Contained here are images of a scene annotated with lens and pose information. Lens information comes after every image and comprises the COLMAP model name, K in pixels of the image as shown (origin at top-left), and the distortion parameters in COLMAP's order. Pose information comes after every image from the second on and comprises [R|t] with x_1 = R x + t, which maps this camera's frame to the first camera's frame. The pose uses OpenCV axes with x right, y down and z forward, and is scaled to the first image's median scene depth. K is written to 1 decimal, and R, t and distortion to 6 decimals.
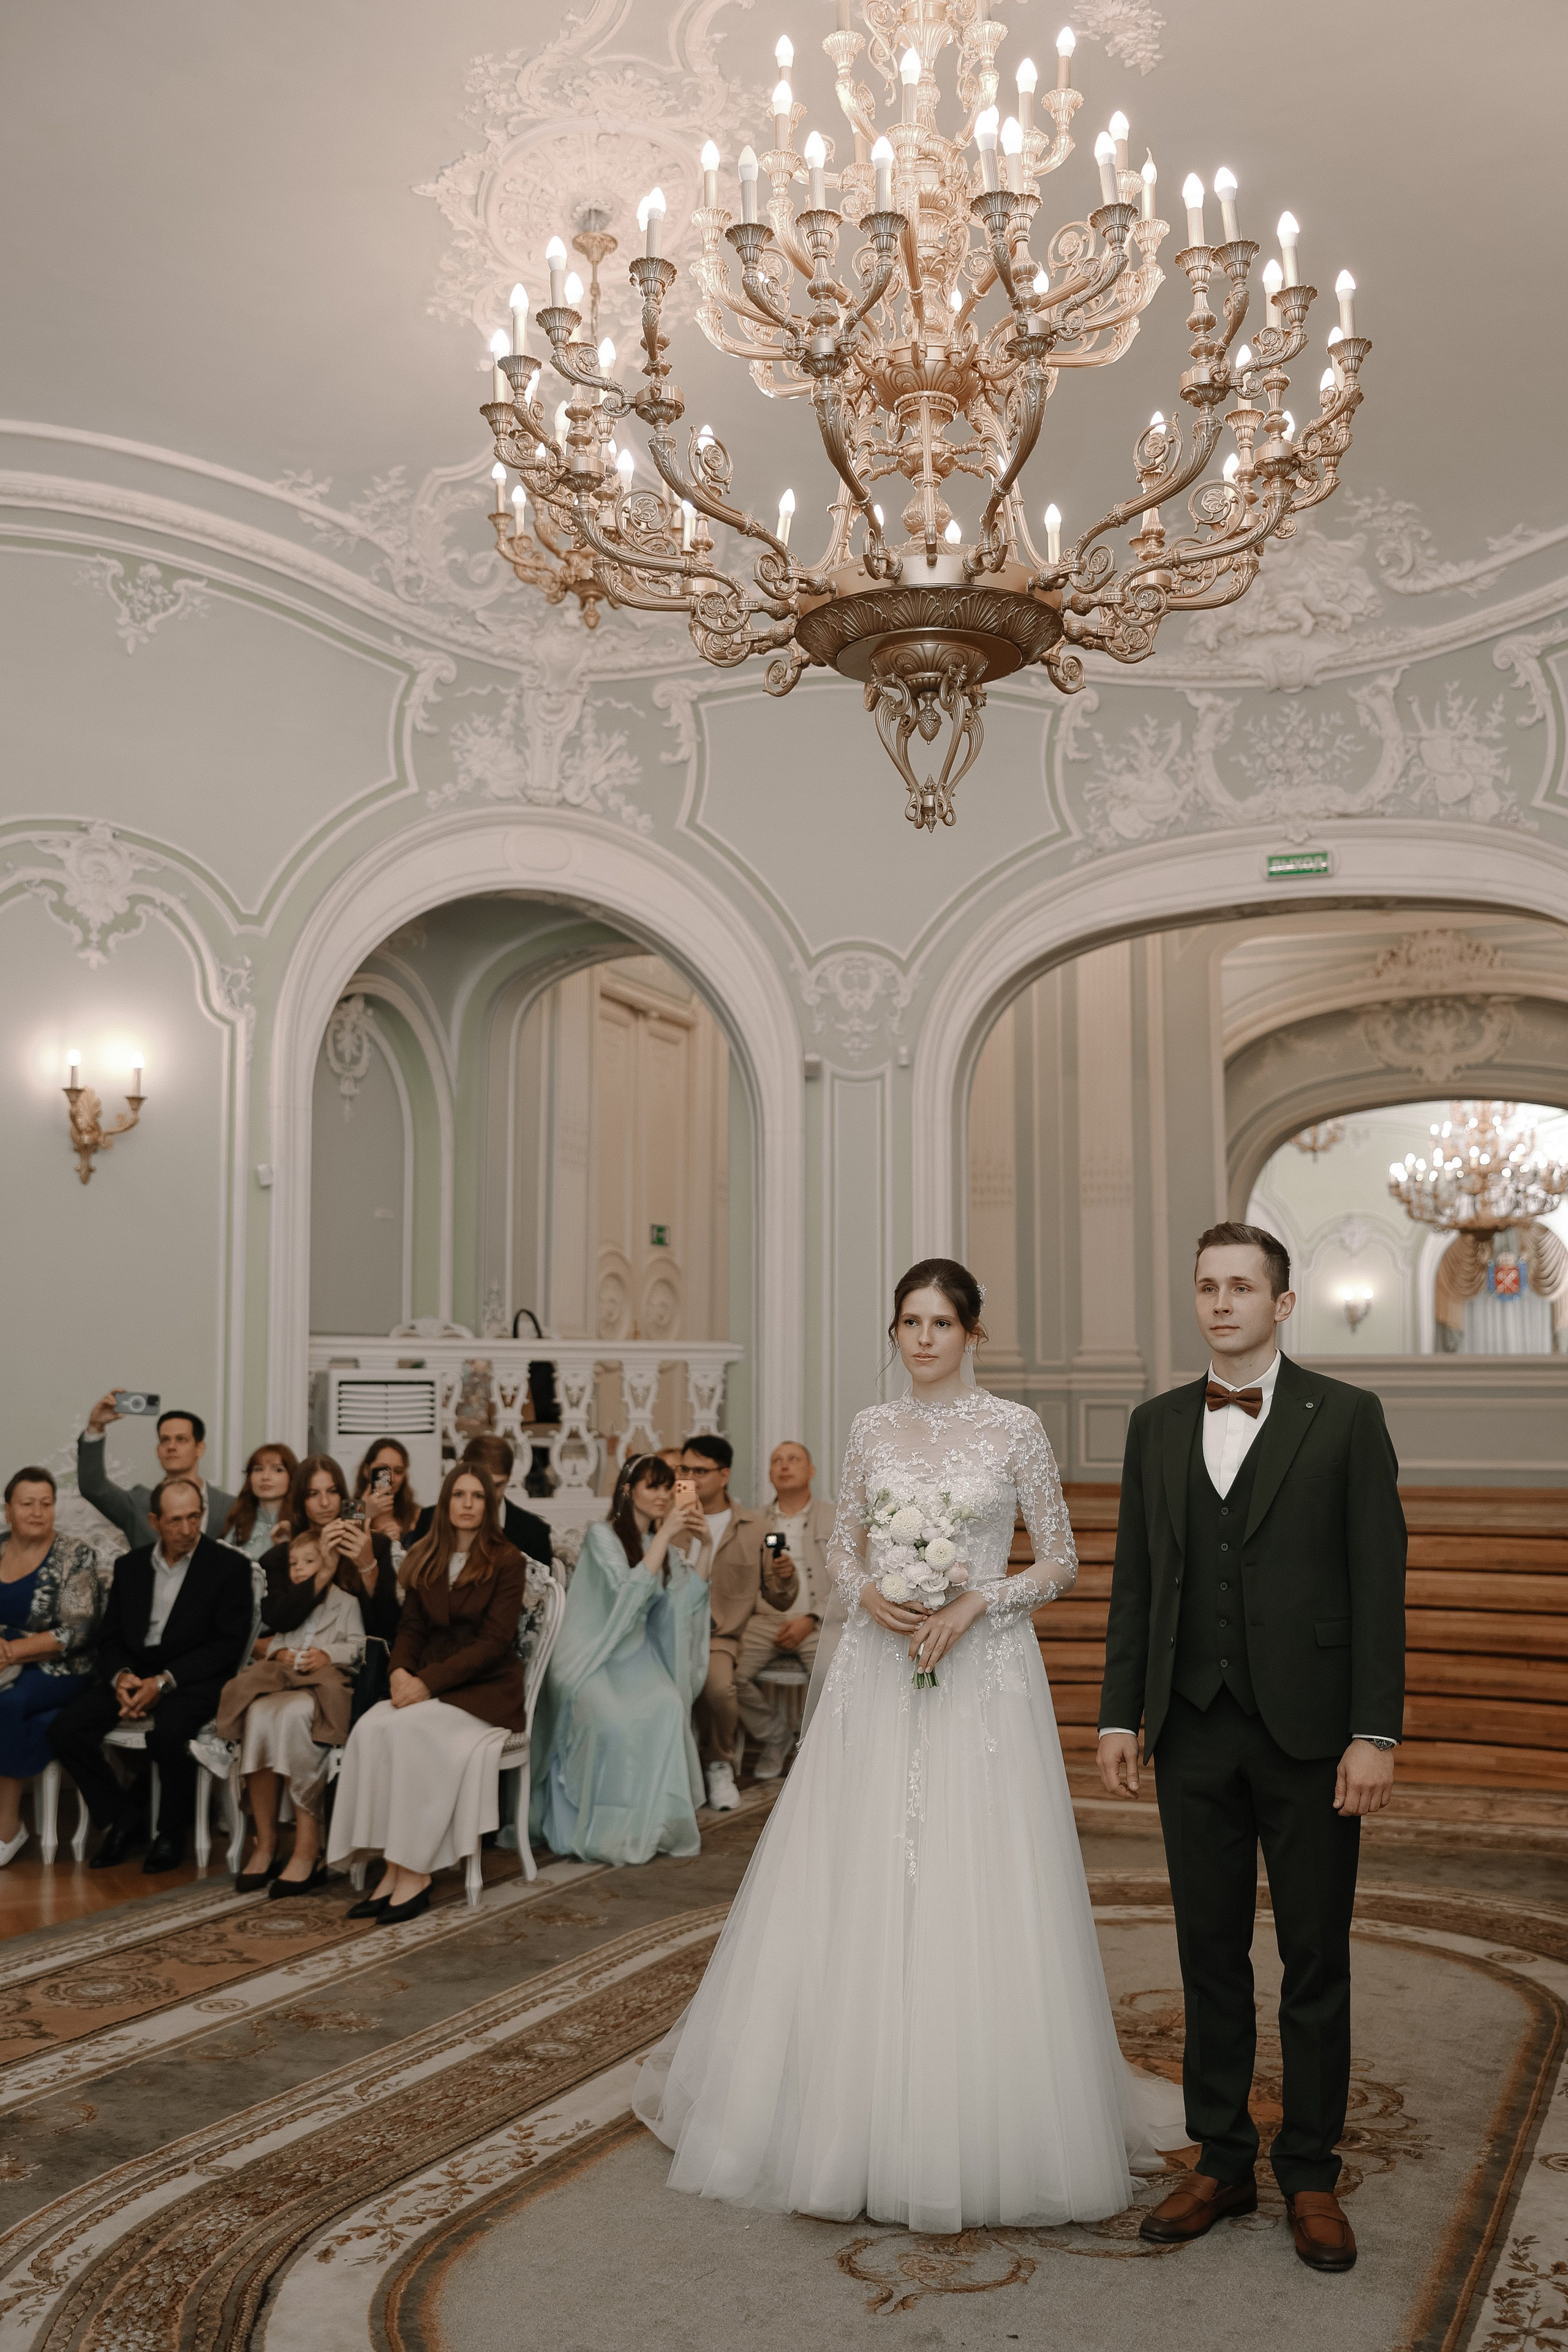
lens RADIAL K [[2330.7, 0, 806.7], [0, 2330.7, 1168.4], [0, 0, 1]] dist [-0.014681, 0.000000]
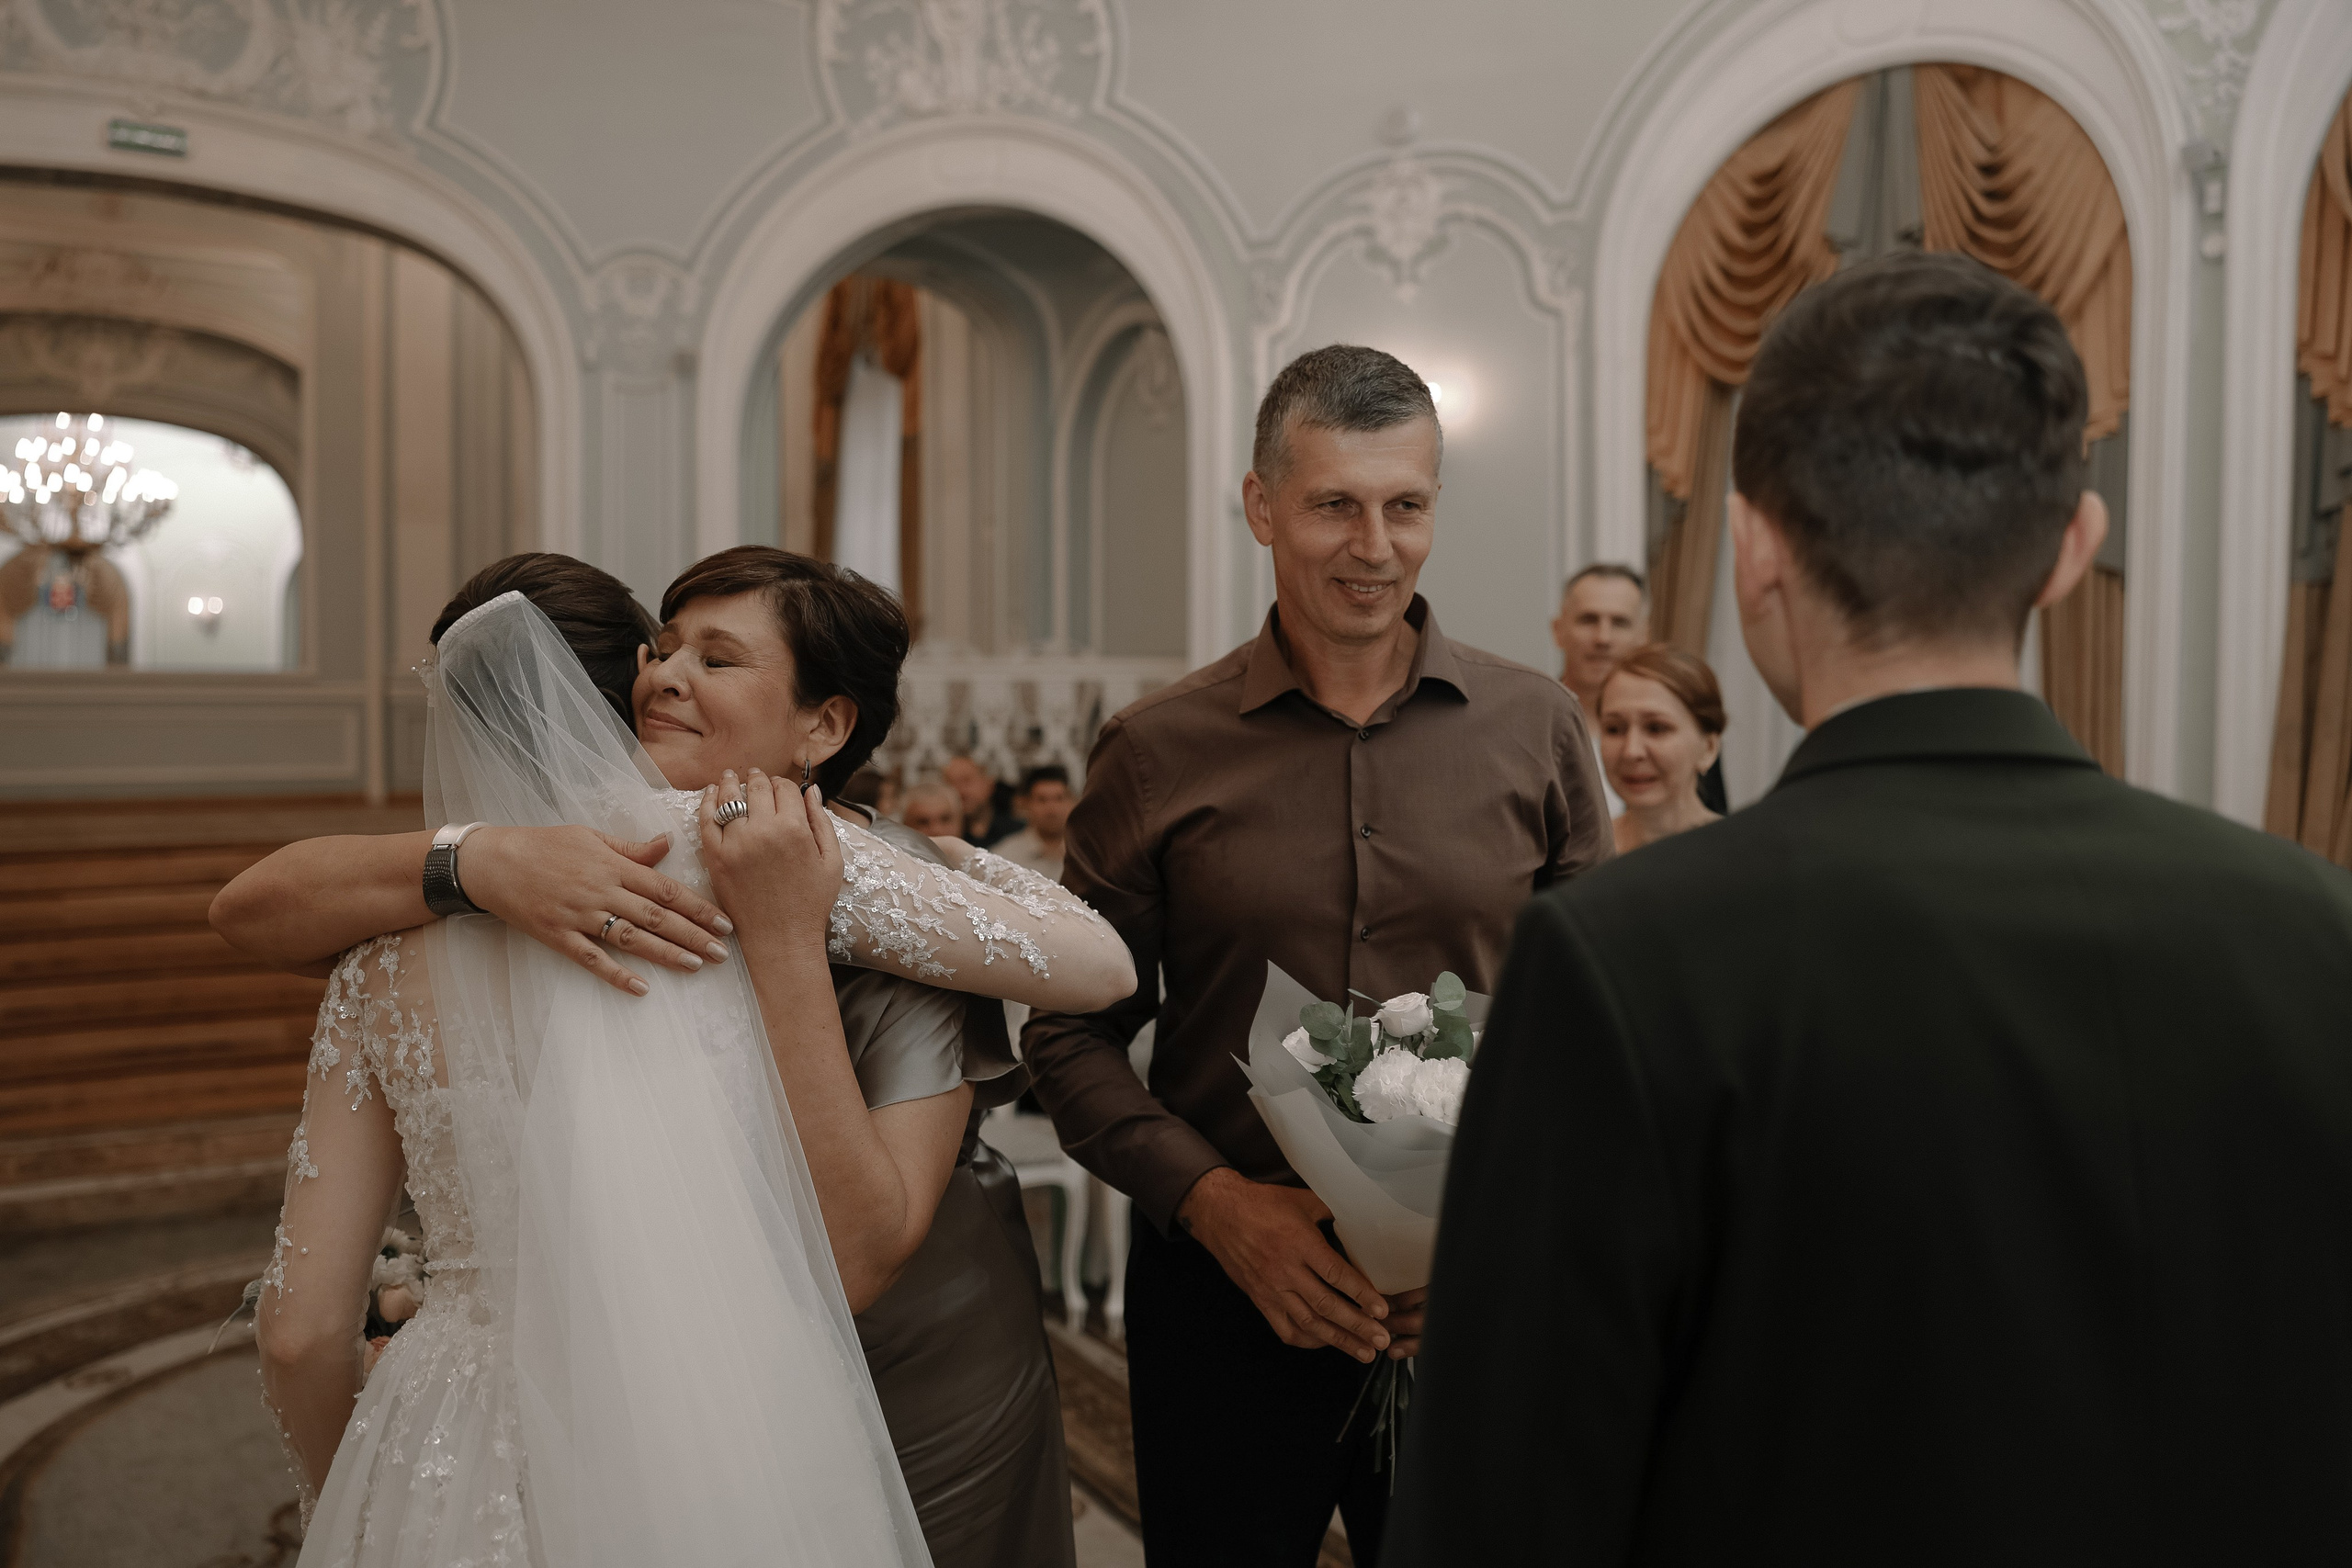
lens RADIAL K [[1865.2, 0, 1179.5], [0, 1865.2, 789.3], [0, 0, 1]] dist [-0.089999, 0.092418]
pose [[0.619299, -0.037800, 0.784245, -0.107729], [-0.075213, 0.991391, 0.107177, 0.015855], [-0.781545, -0.125360, 0.611124, 0.205951]]
